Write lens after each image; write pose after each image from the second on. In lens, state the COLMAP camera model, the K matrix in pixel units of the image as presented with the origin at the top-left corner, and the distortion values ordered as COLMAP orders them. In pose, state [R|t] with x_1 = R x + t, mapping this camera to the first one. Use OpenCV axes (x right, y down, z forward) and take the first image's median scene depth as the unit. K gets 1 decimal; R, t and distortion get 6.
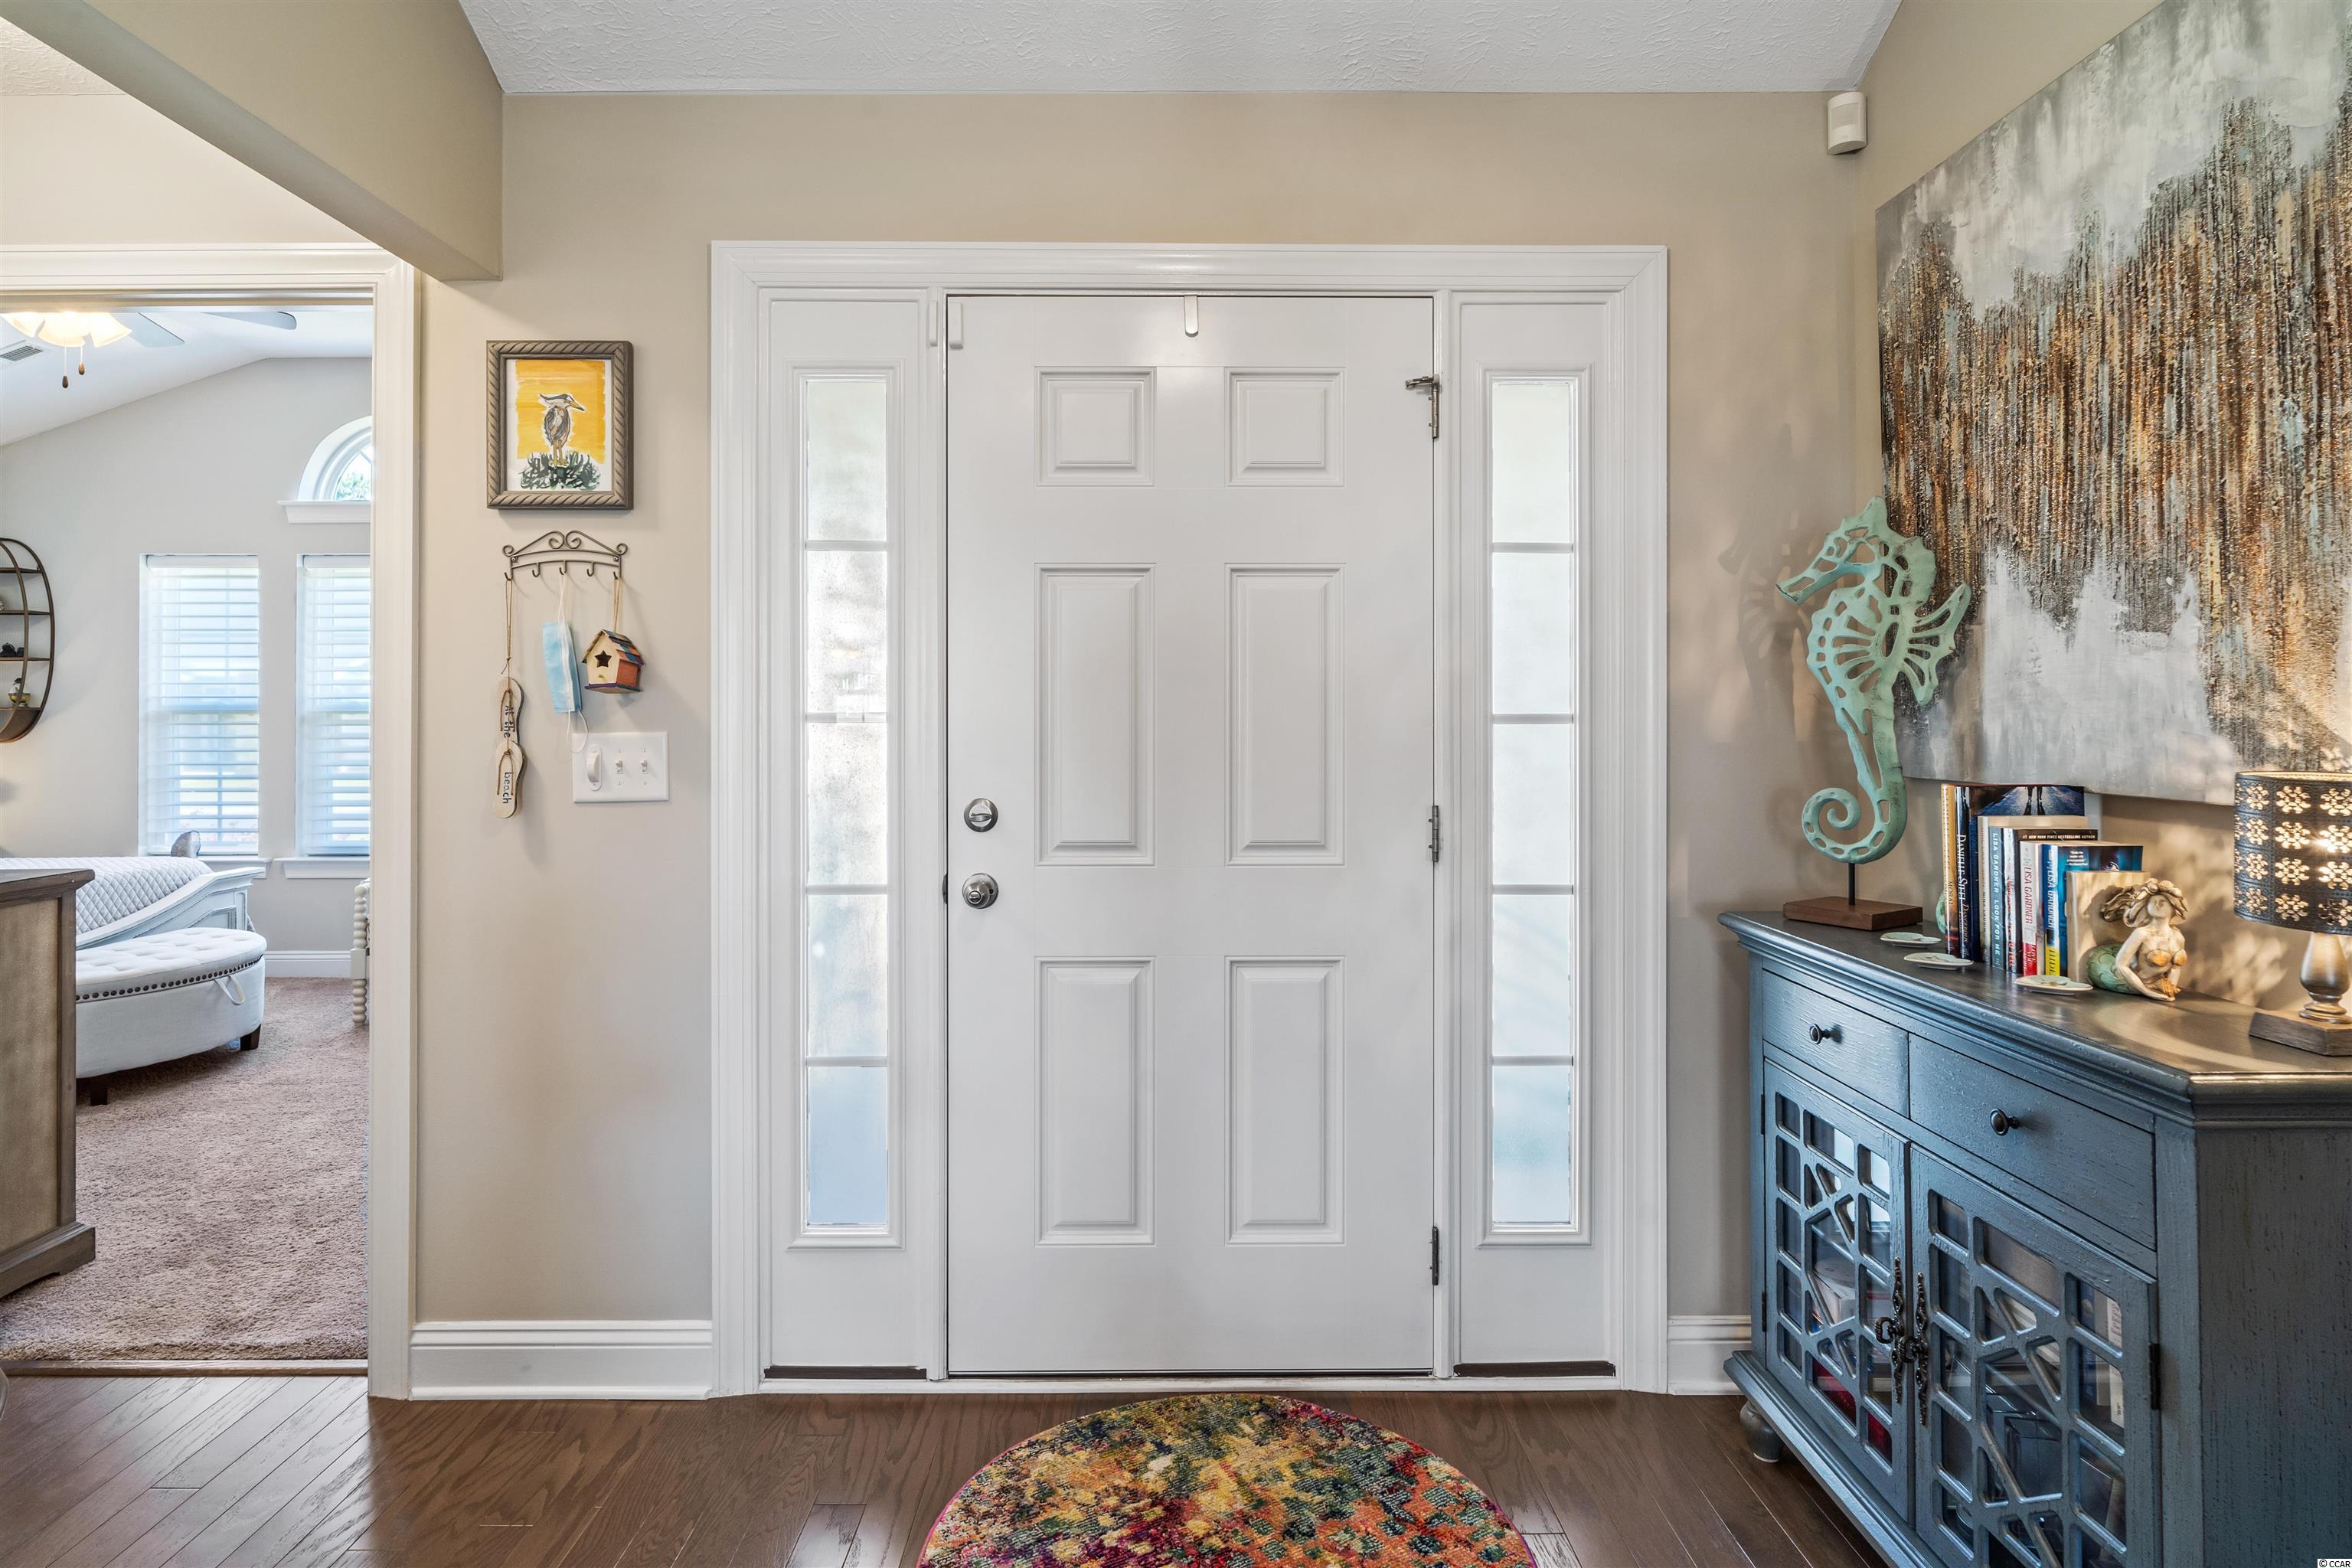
lens RADIAL K [[1228.7, 0, 1161.1], [0, 1228.7, 708.9], [0, 0, 1]] dist [-0.000502, -0.001505]
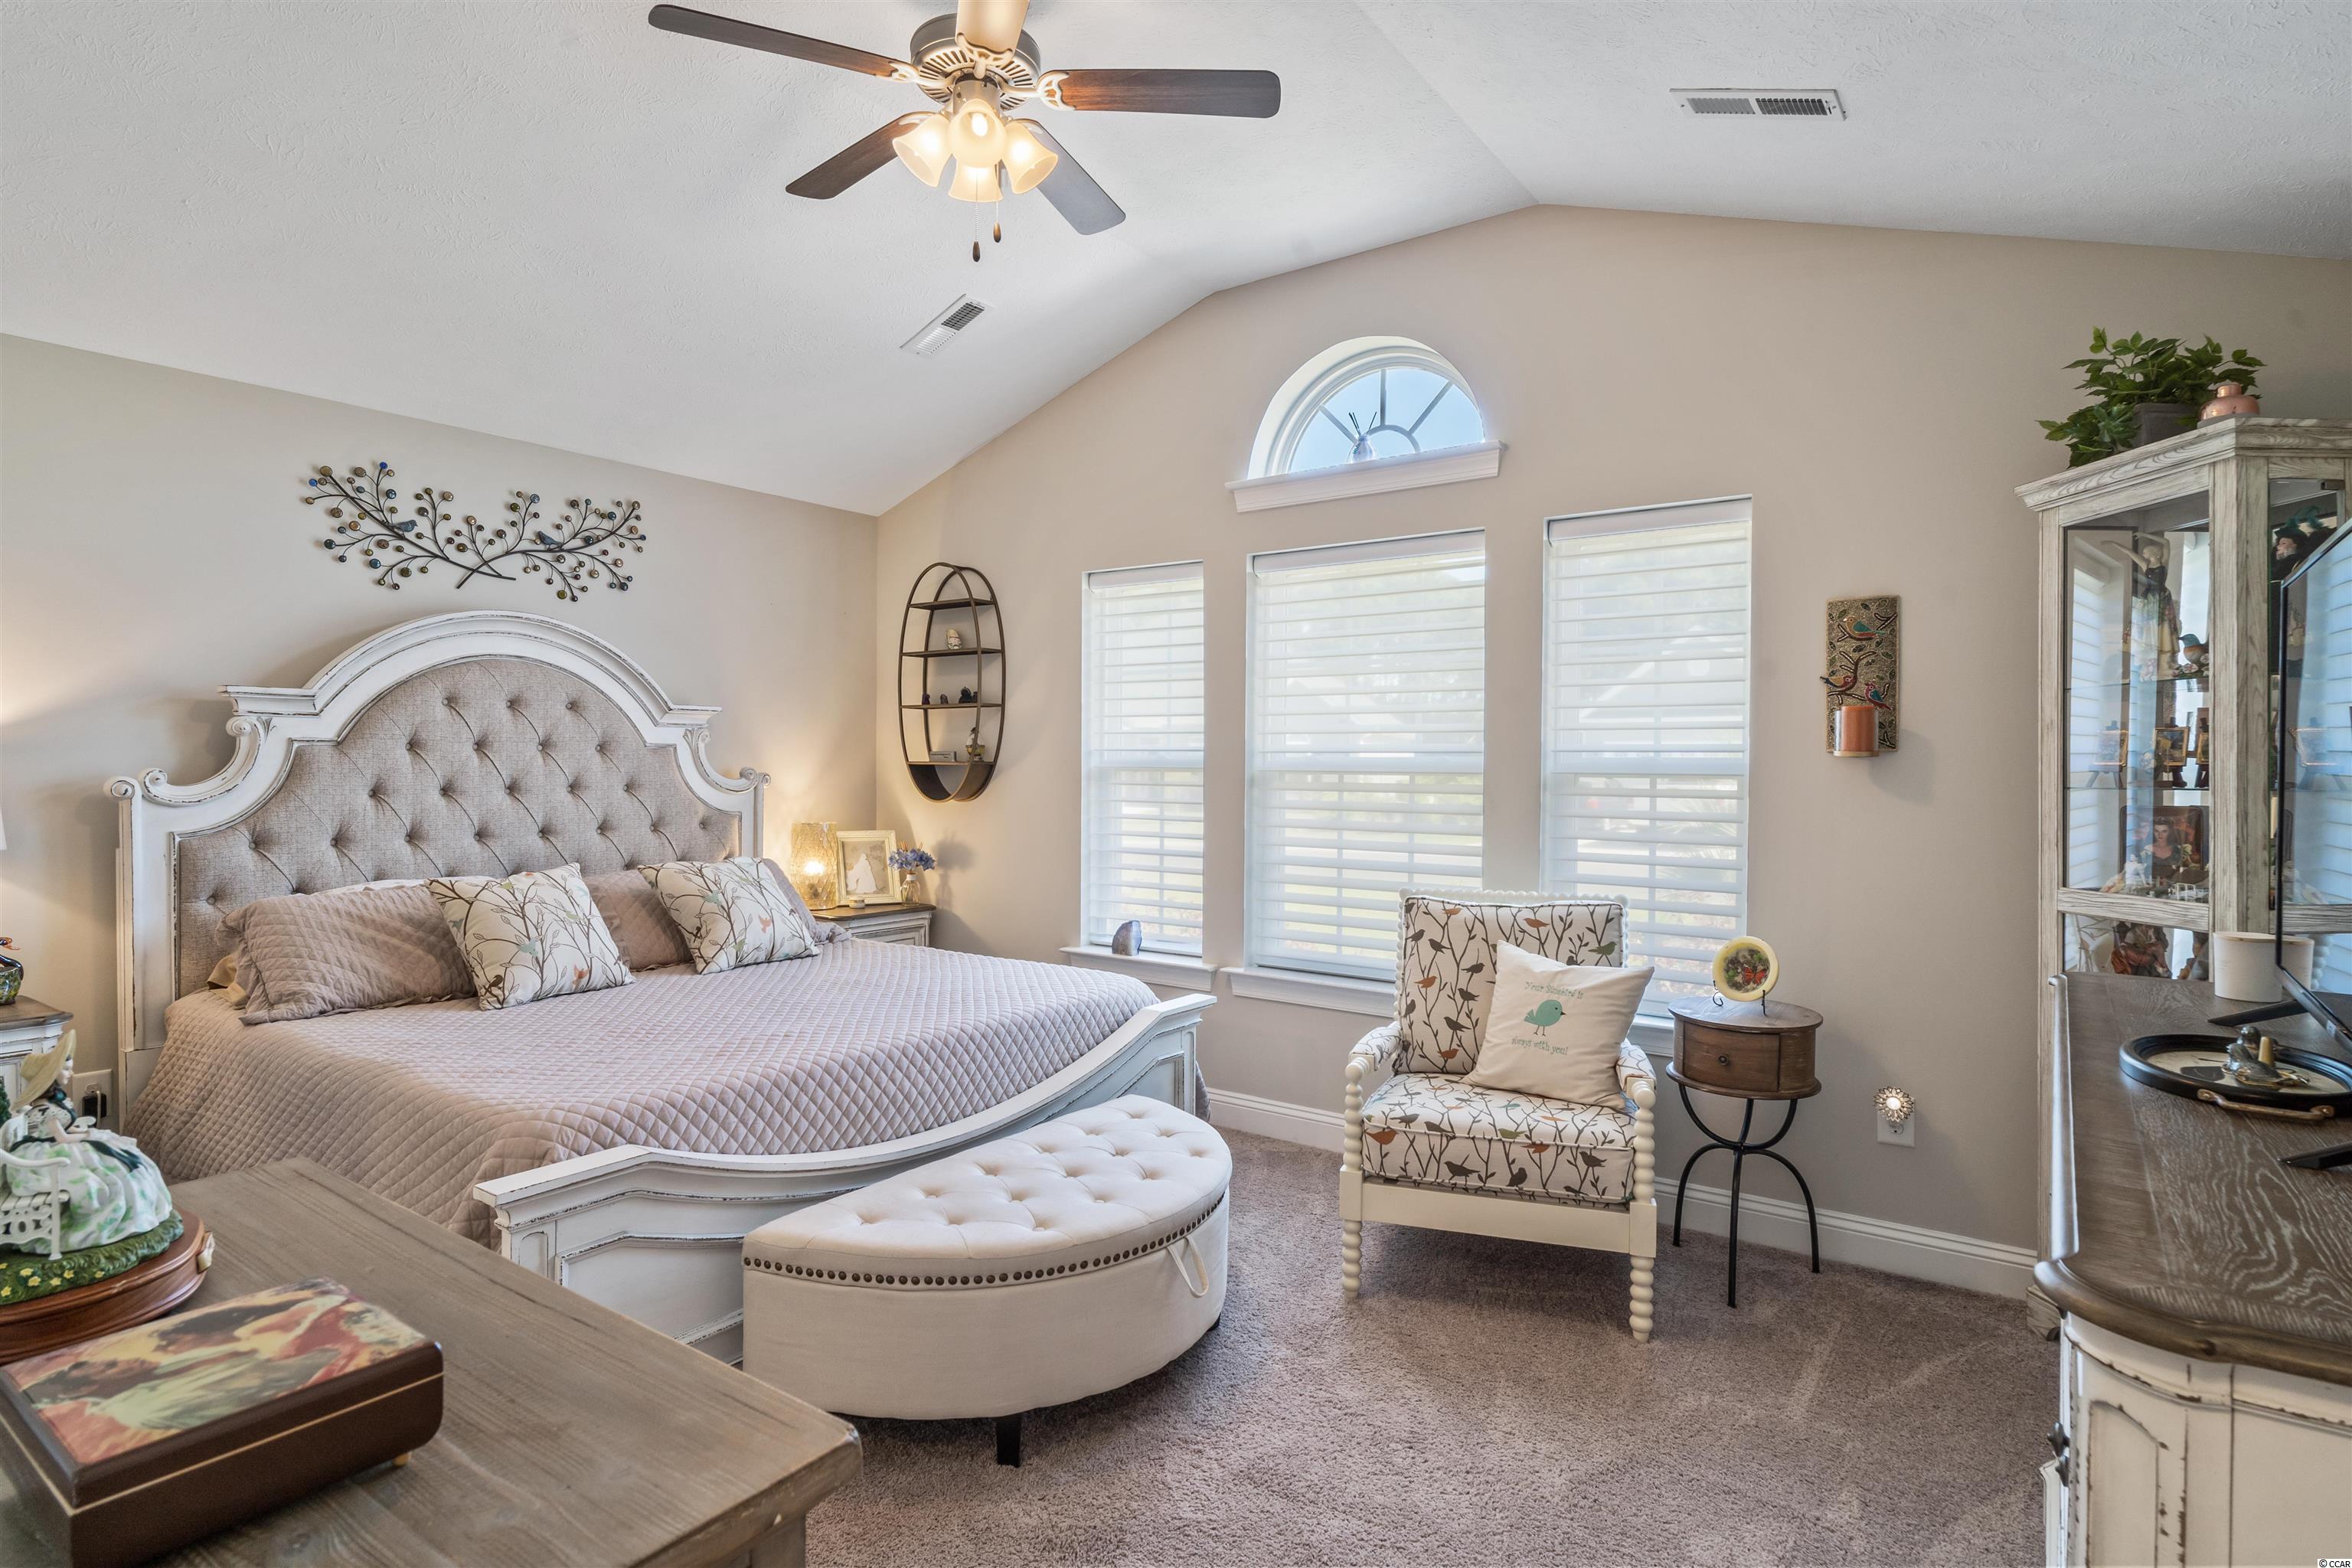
lens RADIAL K [[1228.7, 0, 1172.1], [0, 1228.7, 774.0], [0, 0, 1]] dist [-0.000502, -0.001505]
pose [[0.805587, 0.012733, -0.592341, -0.310183], [-0.002178, 0.999826, 0.018530, -0.008971], [0.592474, -0.013638, 0.805474, 0.389614]]
